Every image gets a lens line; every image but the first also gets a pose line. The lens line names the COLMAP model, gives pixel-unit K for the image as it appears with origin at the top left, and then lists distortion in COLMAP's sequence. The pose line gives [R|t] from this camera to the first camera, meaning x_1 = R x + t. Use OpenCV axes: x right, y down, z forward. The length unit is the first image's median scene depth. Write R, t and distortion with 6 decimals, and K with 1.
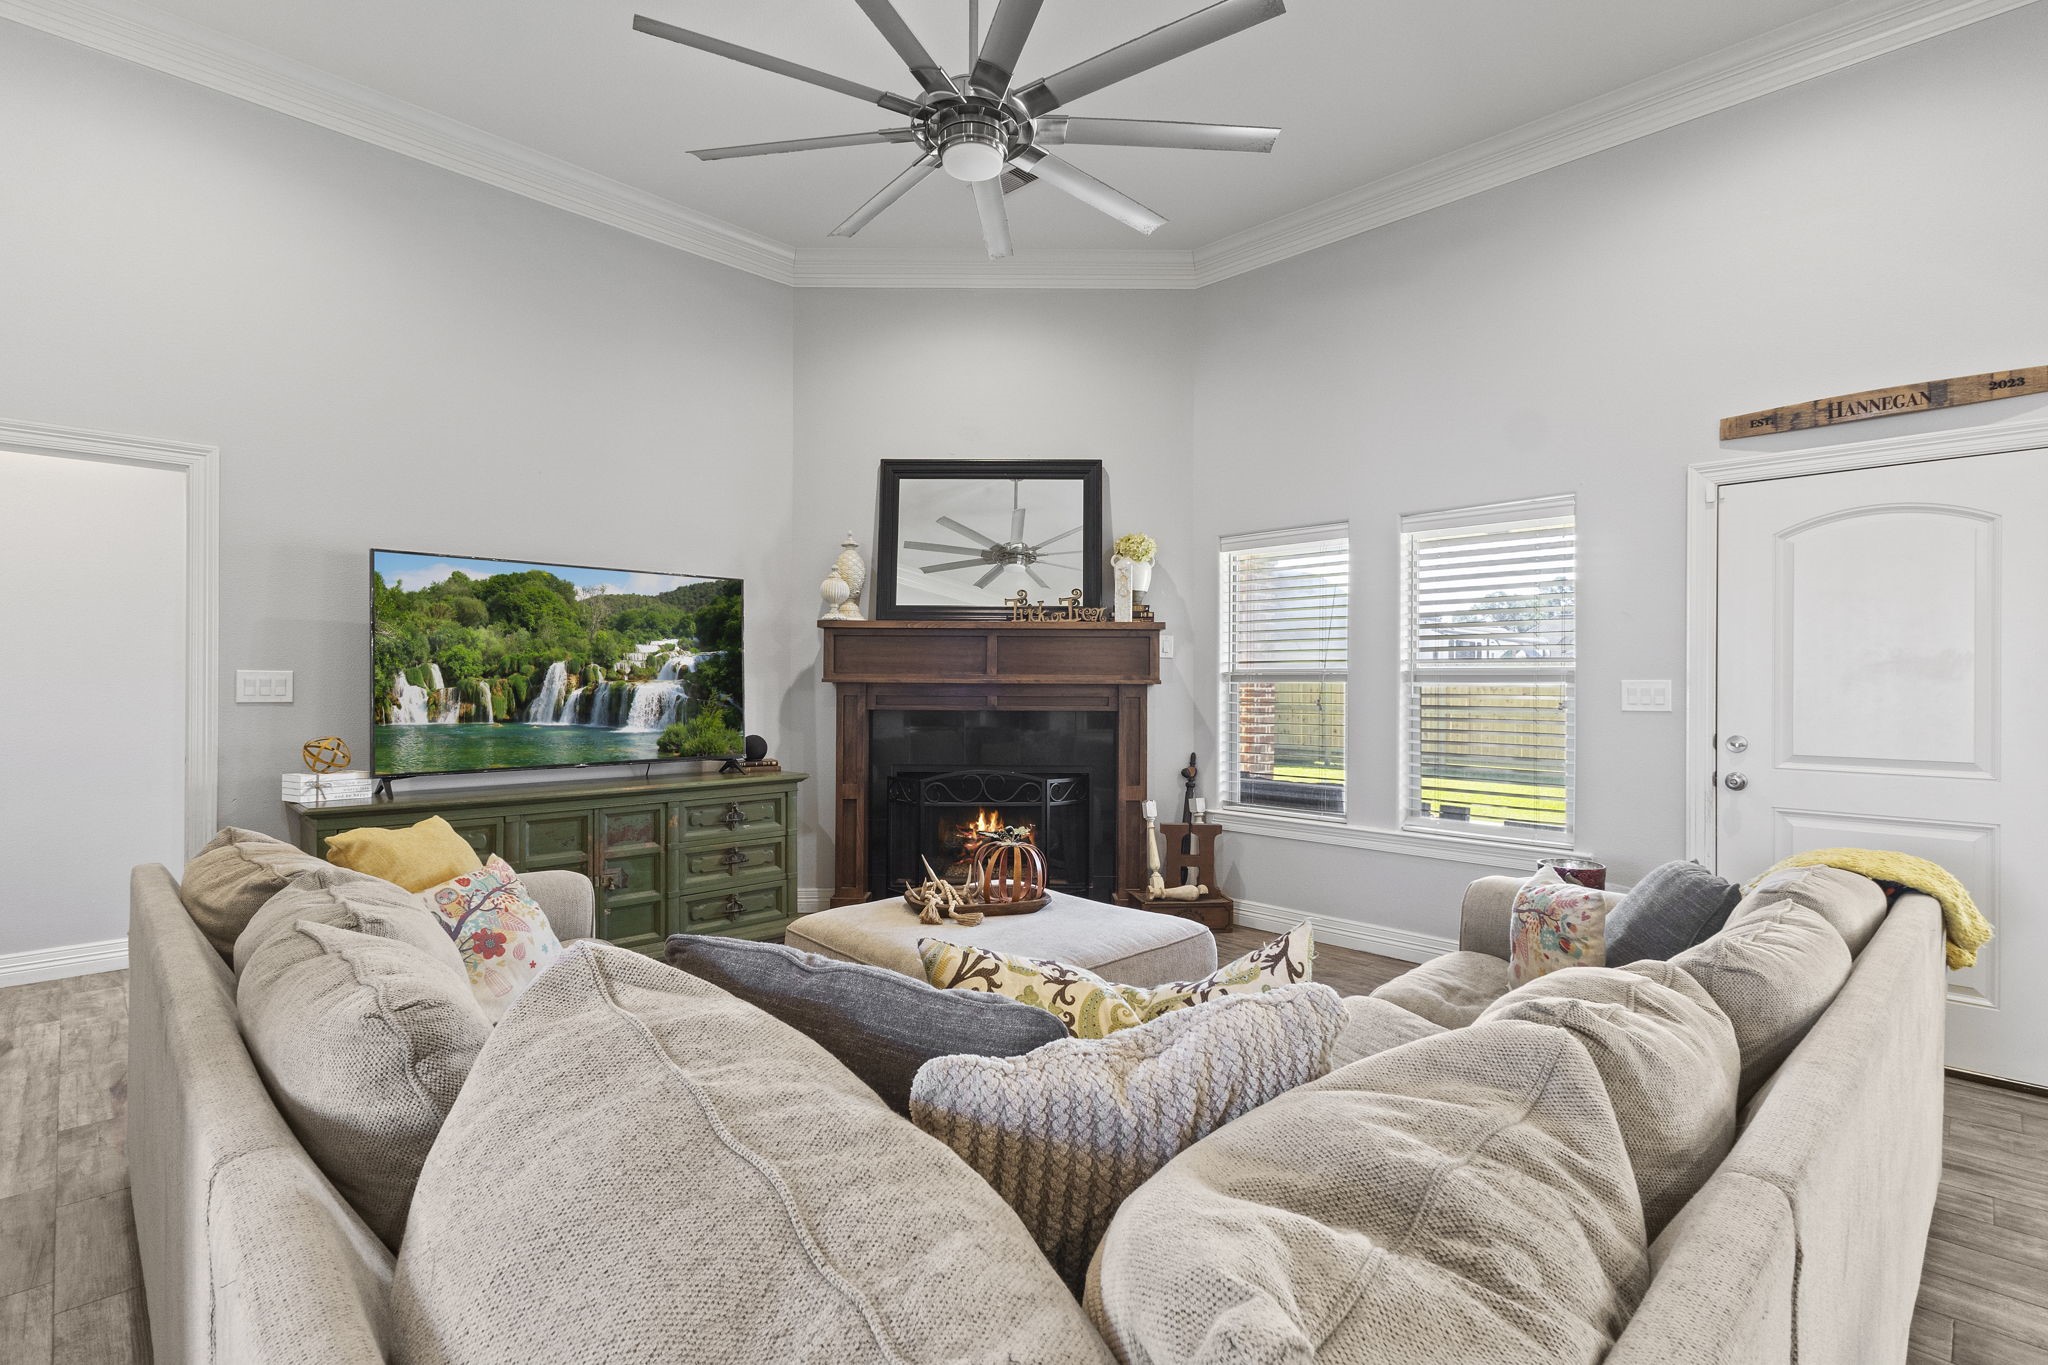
lens RADIAL K [[946.6, 0, 1043.5], [0, 946.6, 679.8], [0, 0, 1]] dist [0.004647, -0.001539]
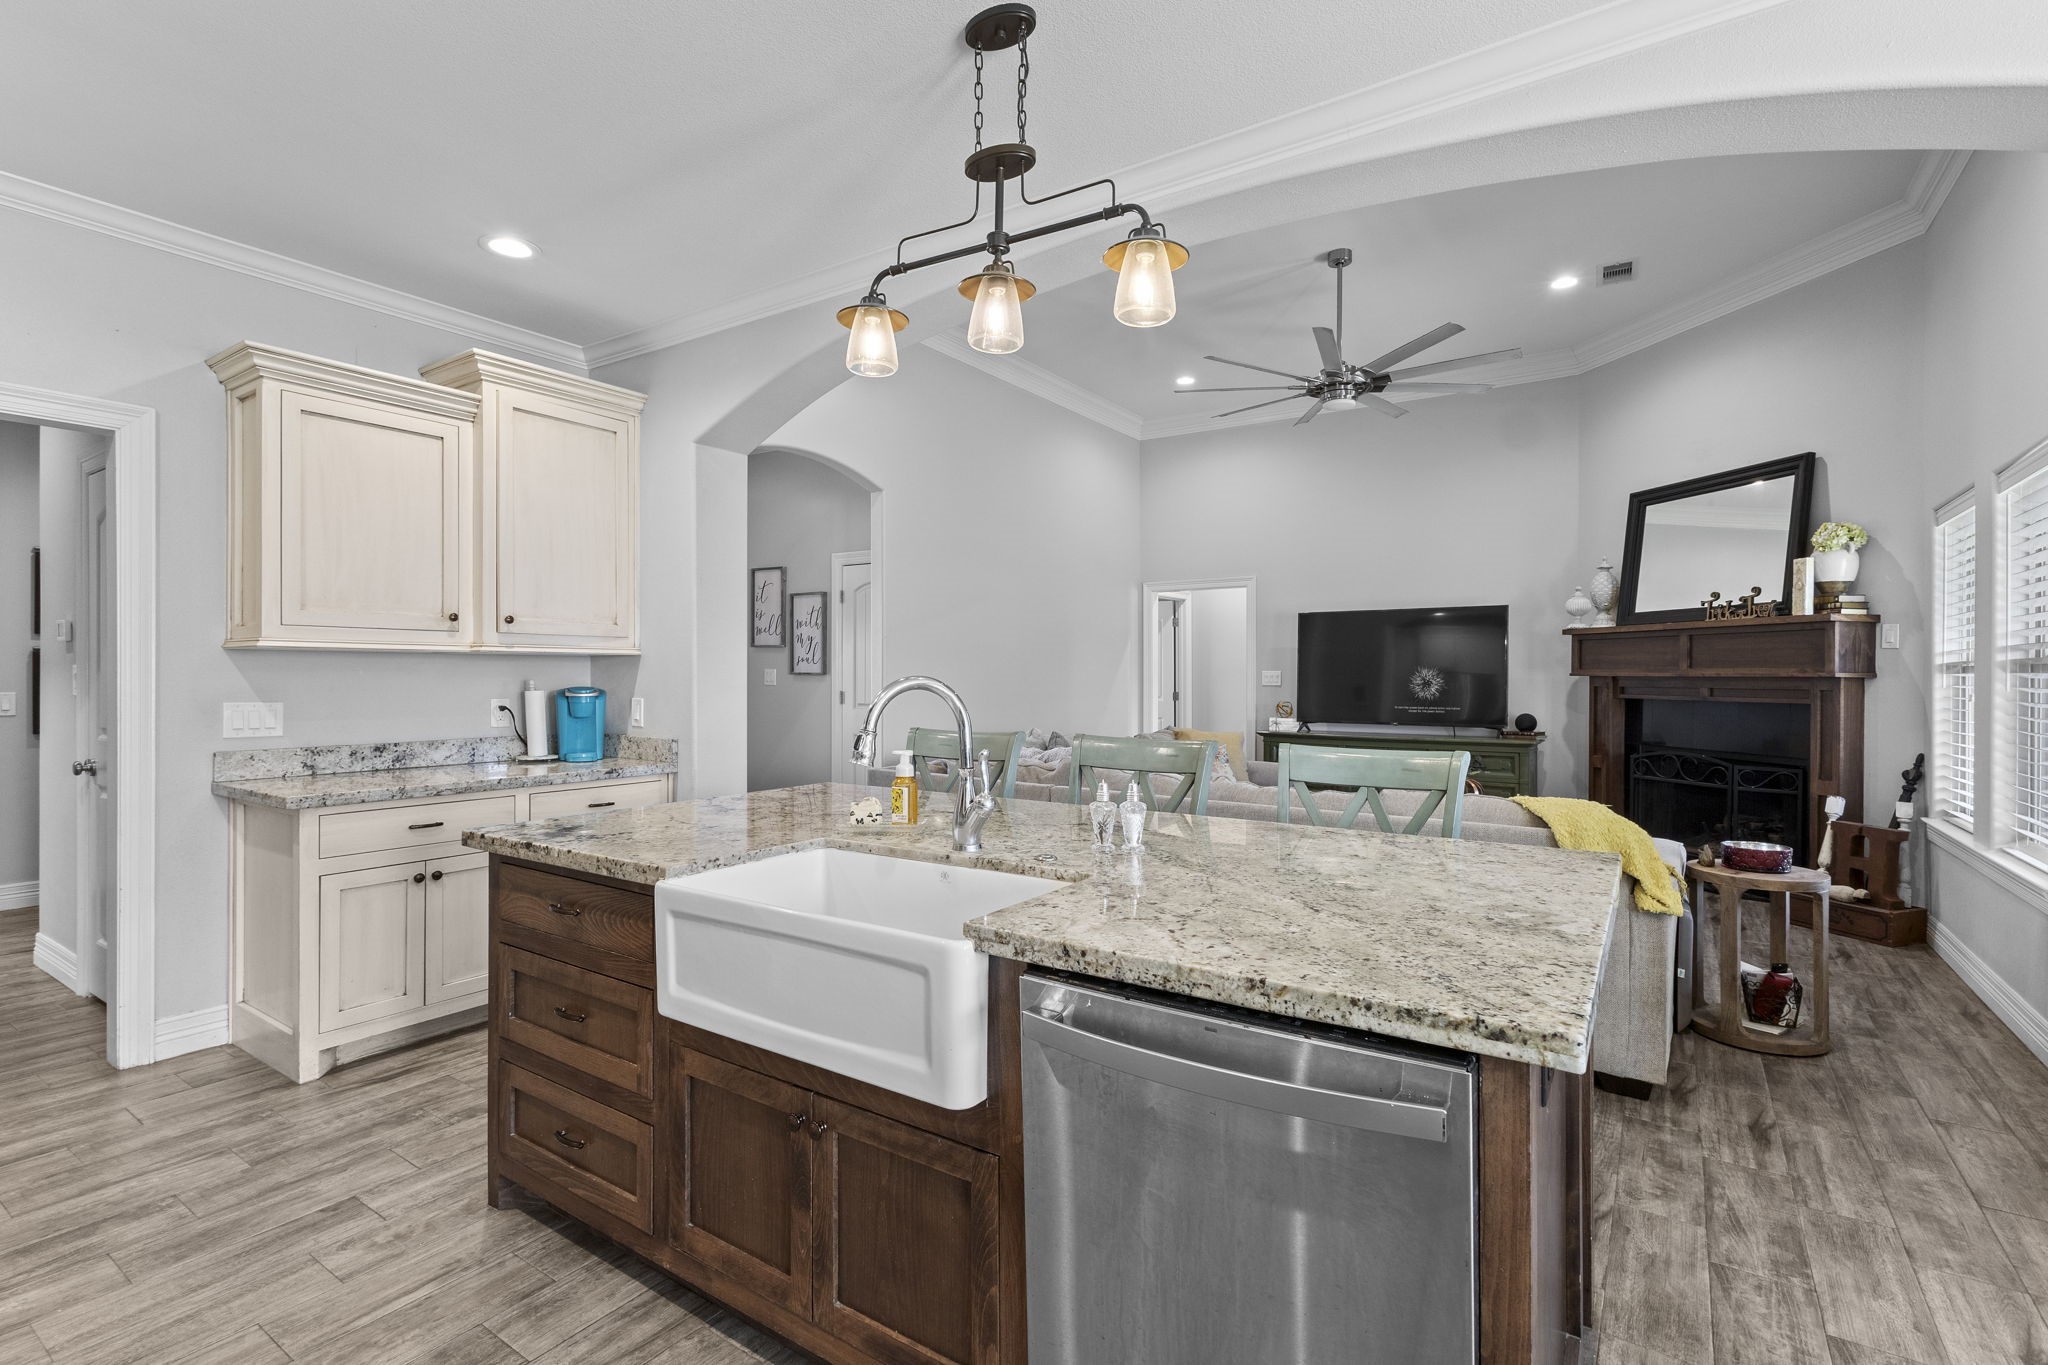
lens RADIAL K [[946.6, 0, 1012.5], [0, 946.6, 670.5], [0, 0, 1]] dist [0.004647, -0.001539]
pose [[0.170335, -0.008728, -0.985348, 0.931562], [0.001490, 0.999962, -0.008599, 0.004949], [0.985385, -0.000004, 0.170341, 0.008330]]
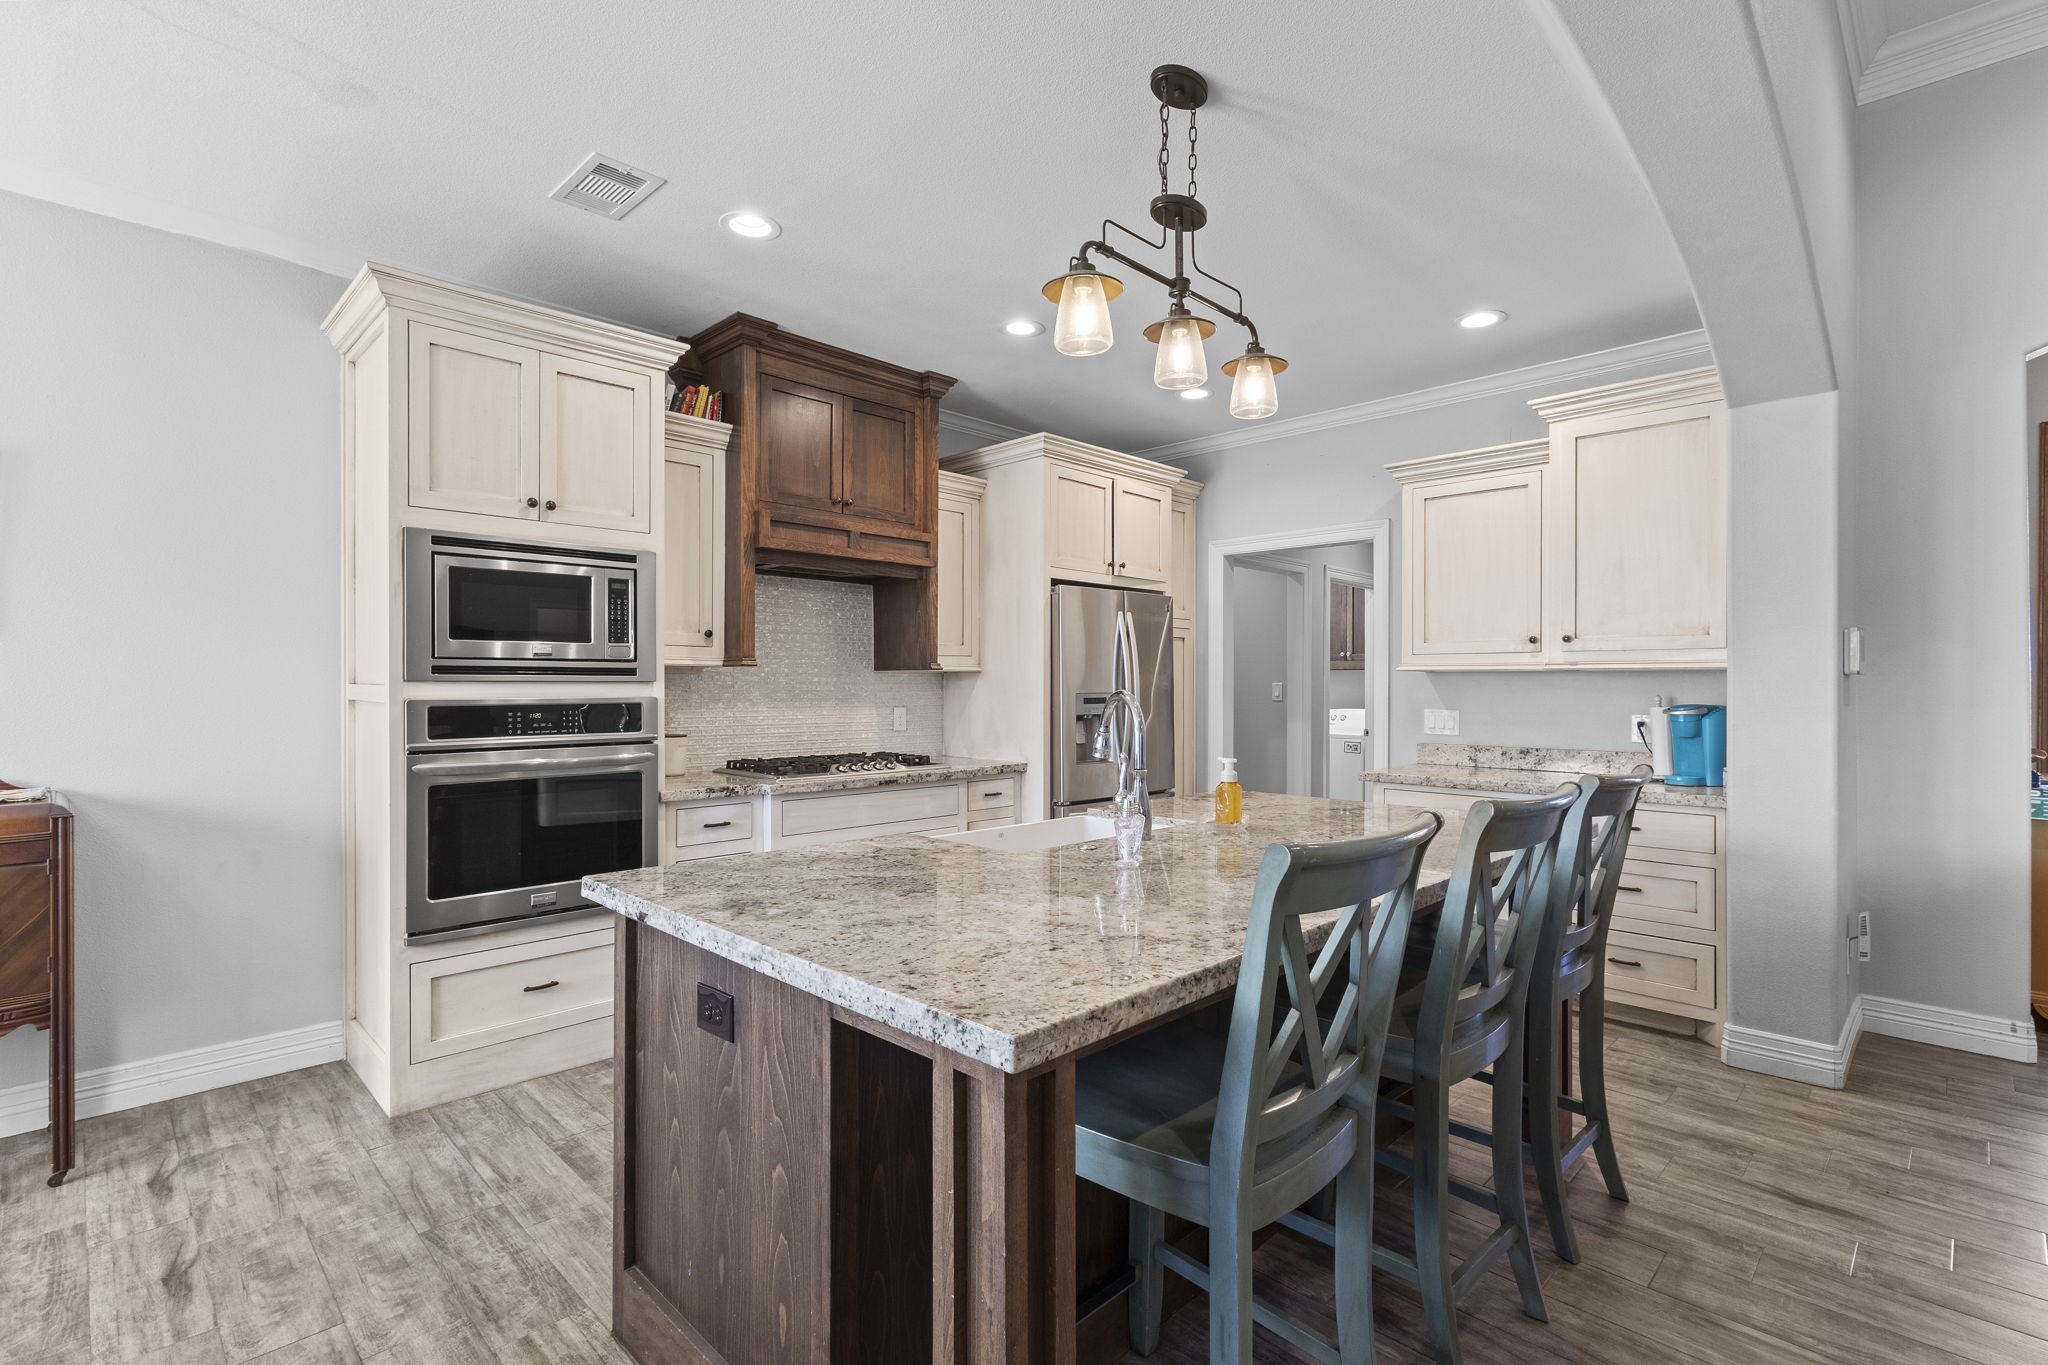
lens RADIAL K [[946.6, 0, 1035.5], [0, 946.6, 680.4], [0, 0, 1]] dist [0.004647, -0.001539]
pose [[-0.999967, -0.007770, 0.002349, 0.580991], [-0.007786, 0.999946, -0.006928, 0.001860], [-0.002295, -0.006946, -0.999973, 0.528774]]
